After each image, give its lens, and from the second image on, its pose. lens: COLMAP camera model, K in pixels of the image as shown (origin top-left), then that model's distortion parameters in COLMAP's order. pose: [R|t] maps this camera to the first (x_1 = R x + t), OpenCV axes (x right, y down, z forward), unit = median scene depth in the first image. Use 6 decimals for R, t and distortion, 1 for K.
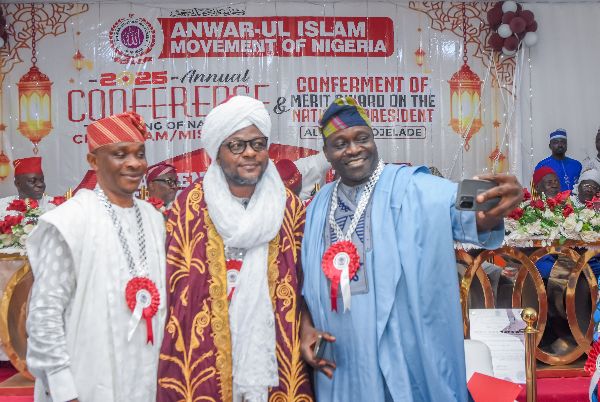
lens RADIAL K [[709.0, 0, 311.3], [0, 709.0, 201.3], [0, 0, 1]] dist [0.013867, -0.015415]
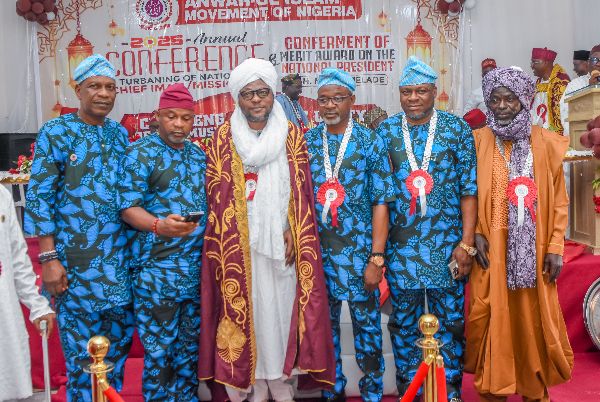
lens RADIAL K [[662.4, 0, 299.3], [0, 662.4, 192.8], [0, 0, 1]] dist [-0.034093, -0.028420]
pose [[0.999790, -0.019564, 0.006155, -0.007387], [0.019029, 0.996815, 0.077449, 0.009855], [-0.007650, -0.077316, 0.996977, -0.191600]]
